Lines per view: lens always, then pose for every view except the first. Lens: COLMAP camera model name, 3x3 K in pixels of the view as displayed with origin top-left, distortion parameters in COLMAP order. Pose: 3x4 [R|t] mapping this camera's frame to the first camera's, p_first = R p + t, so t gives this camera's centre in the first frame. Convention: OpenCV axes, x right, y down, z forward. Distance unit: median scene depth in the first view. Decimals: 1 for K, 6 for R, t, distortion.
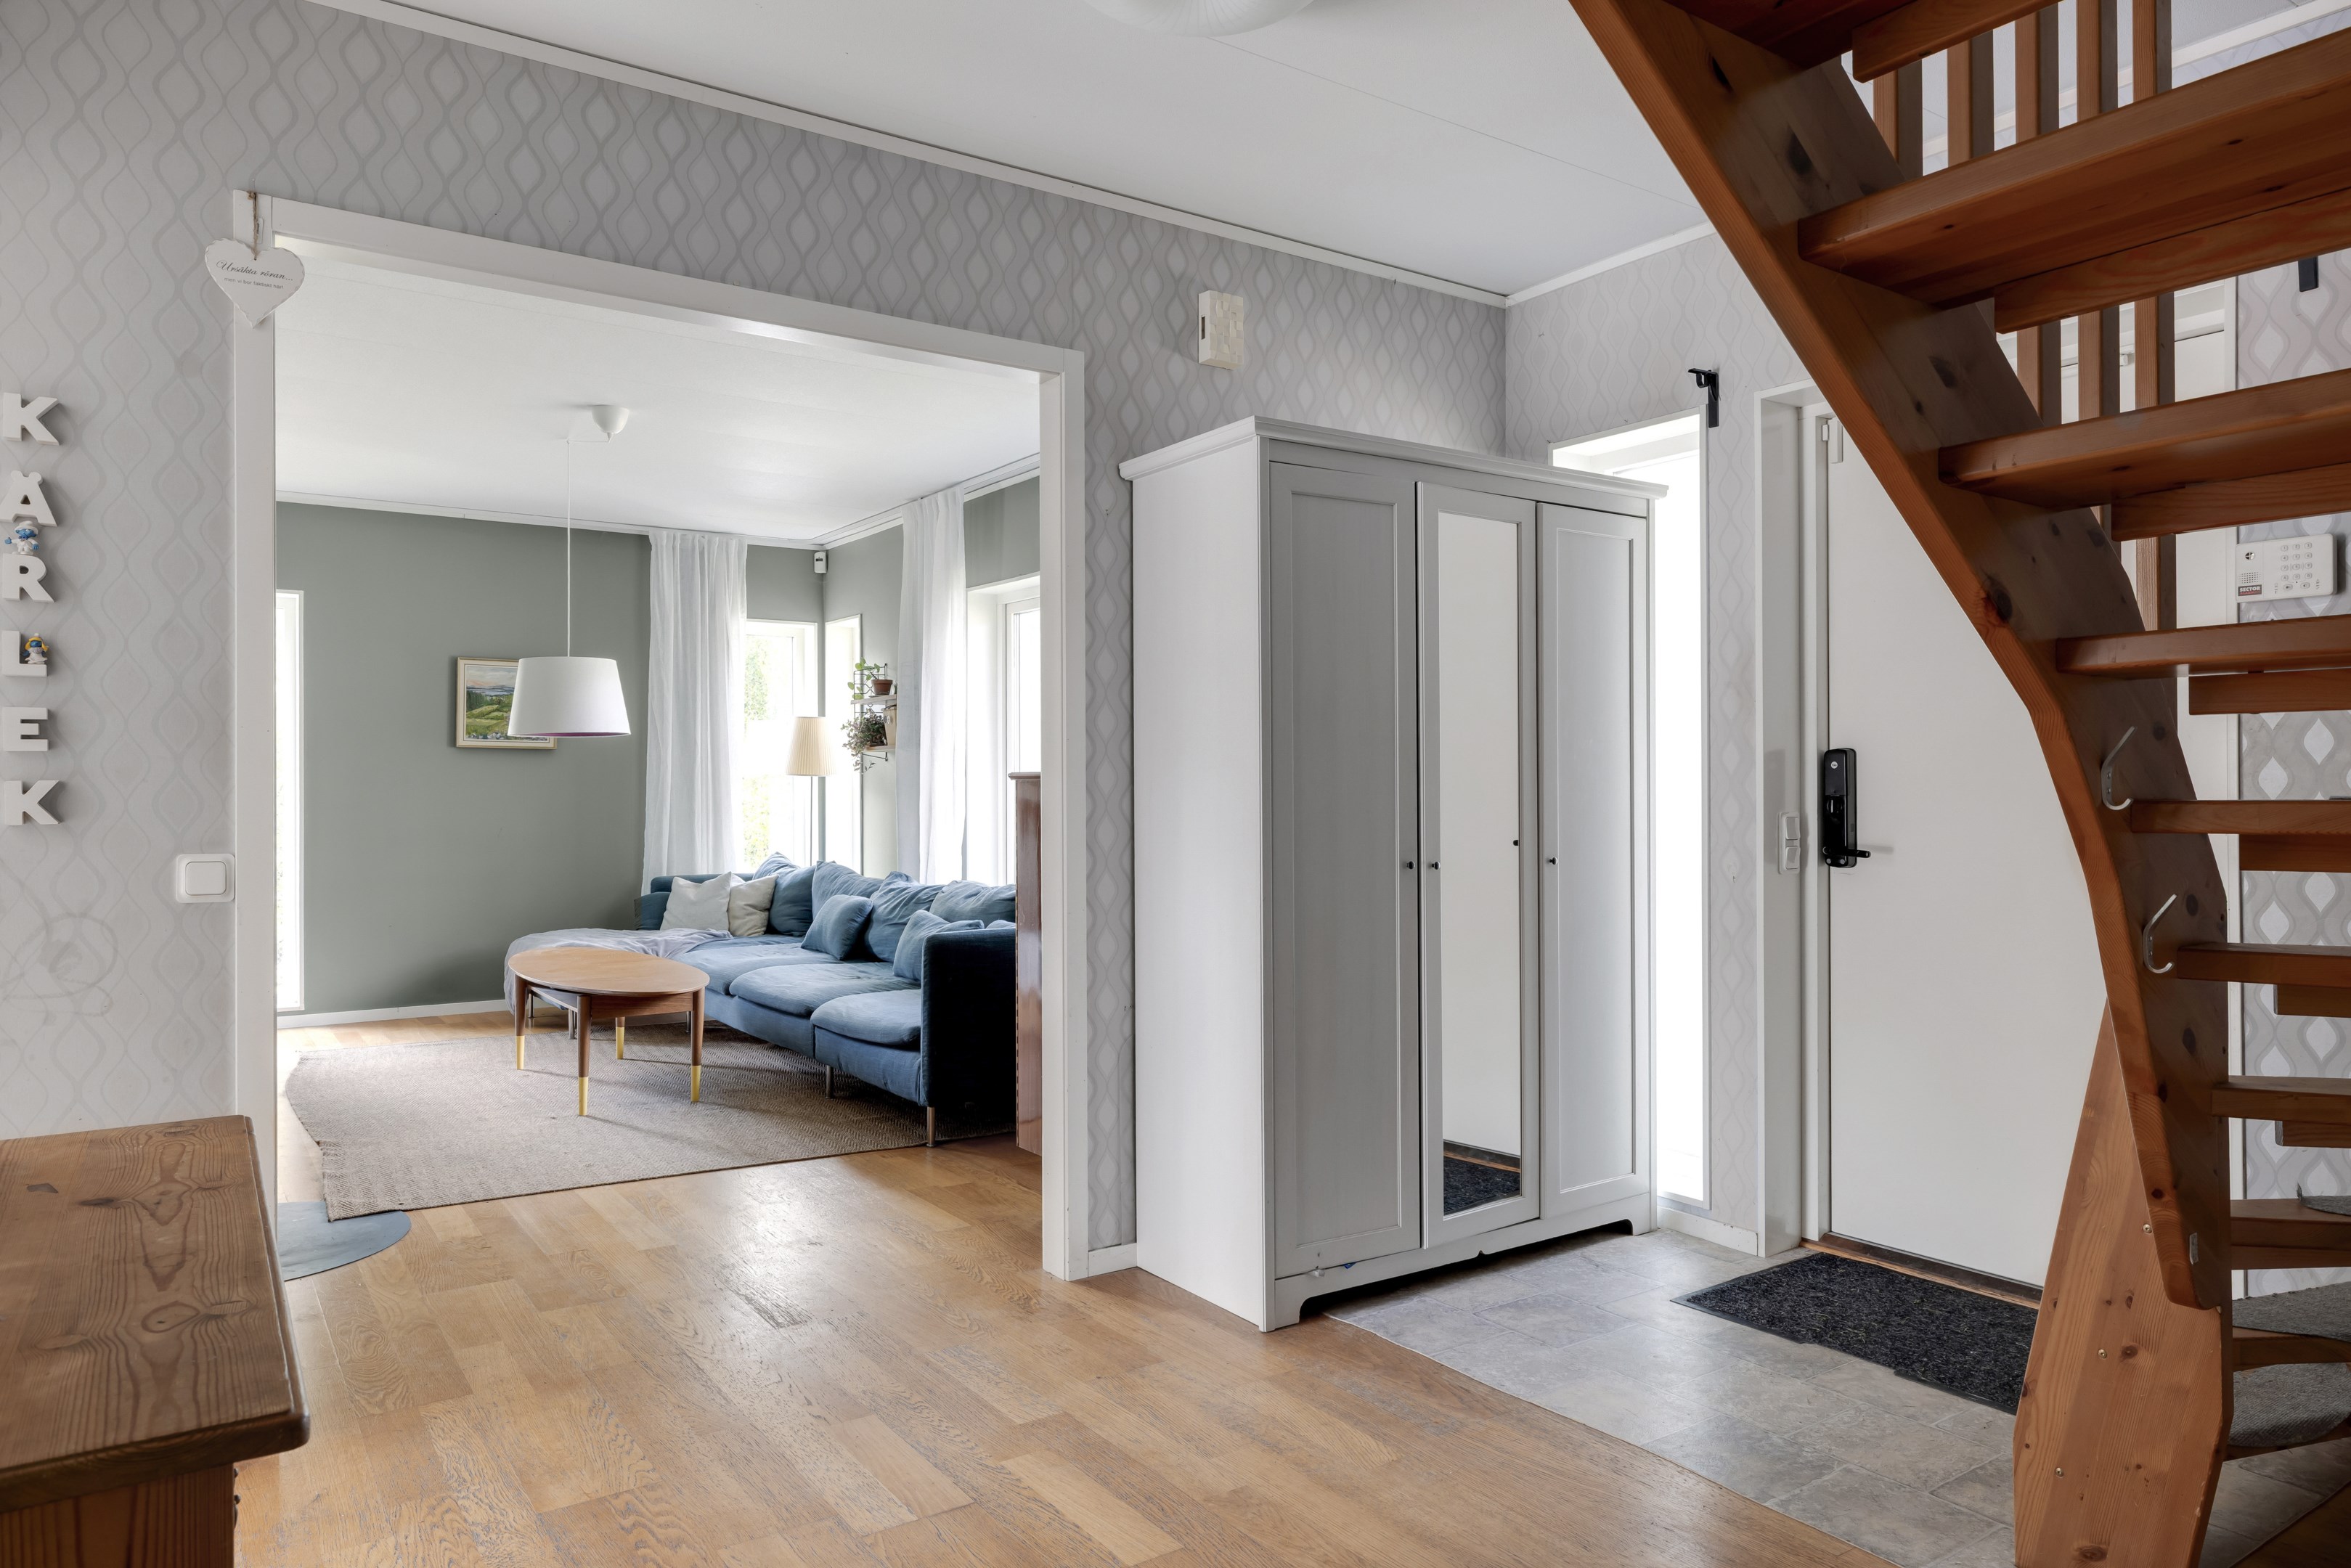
lens RADIAL K [[1542.7, 0, 1199.2], [0, 1542.7, 762.5], [0, 0, 1]] dist [-0.000890, 0.000038]
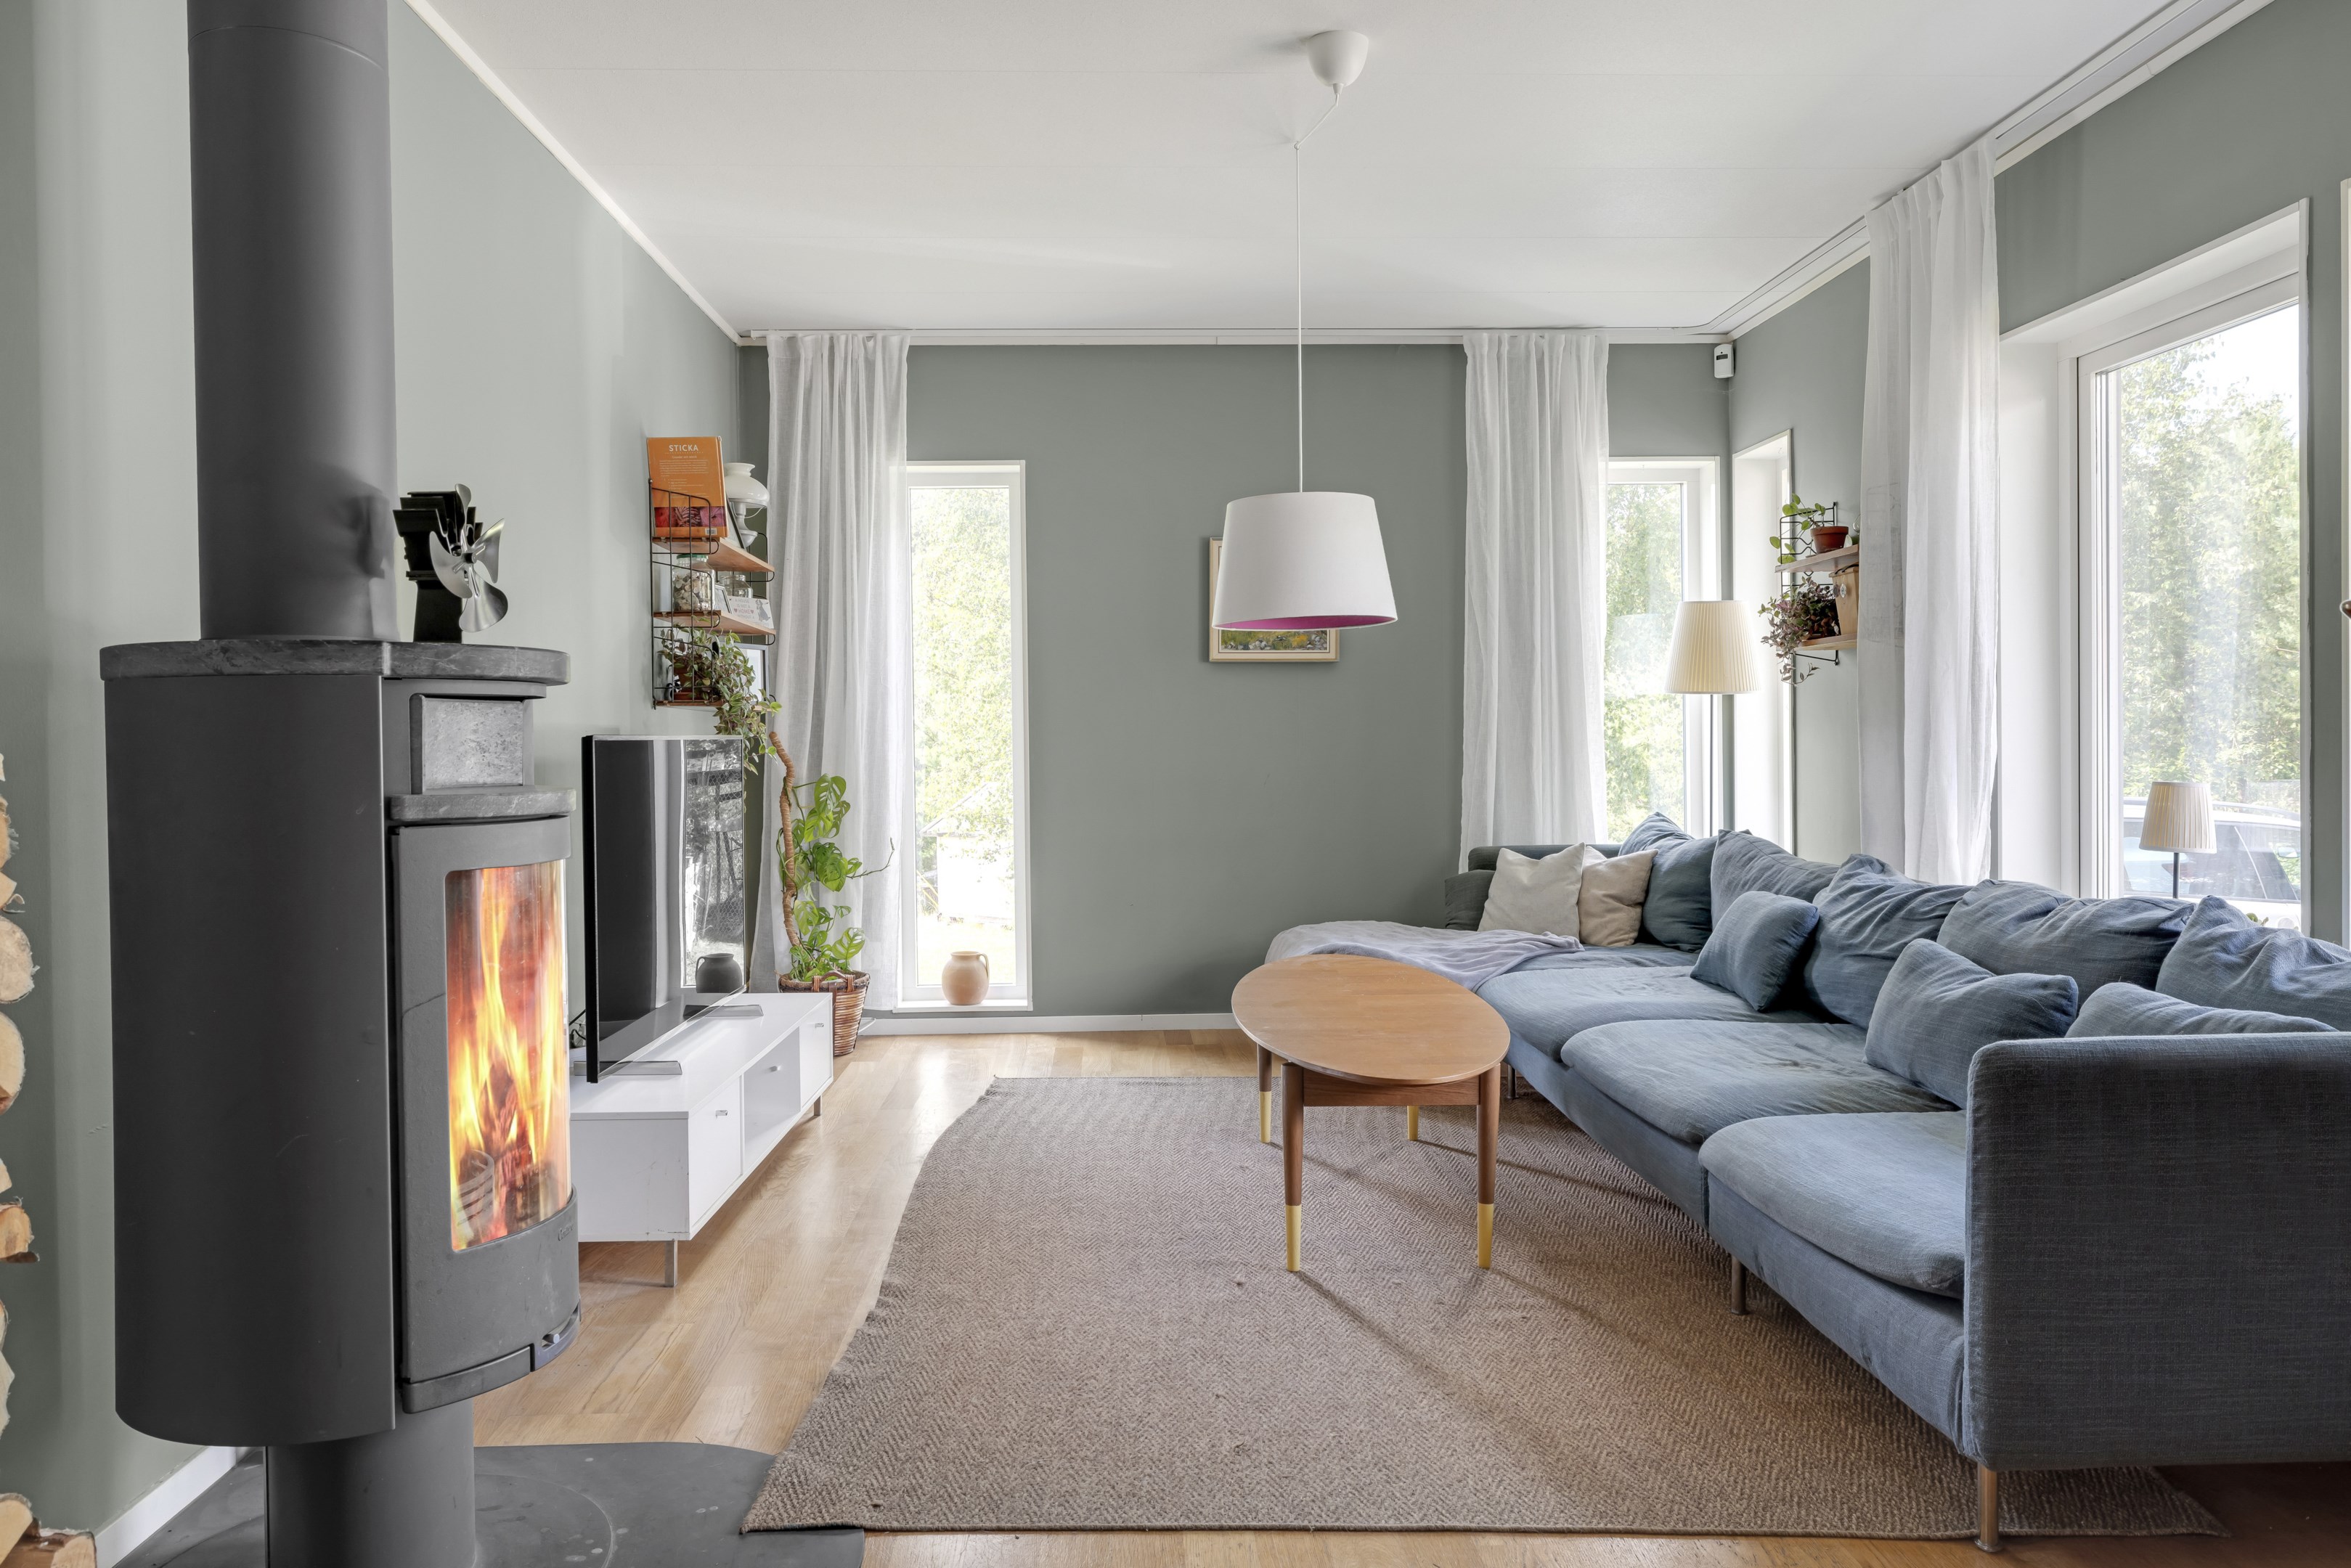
lens RADIAL K [[1542.7, 0, 1199.2], [0, 1542.7, 762.5], [0, 0, 1]] dist [-0.000890, 0.000038]
pose [[0.837544, 0.001216, -0.546368, -0.086339], [0.015725, 0.999530, 0.026330, 0.017823], [0.546143, -0.030644, 0.837131, 0.377022]]
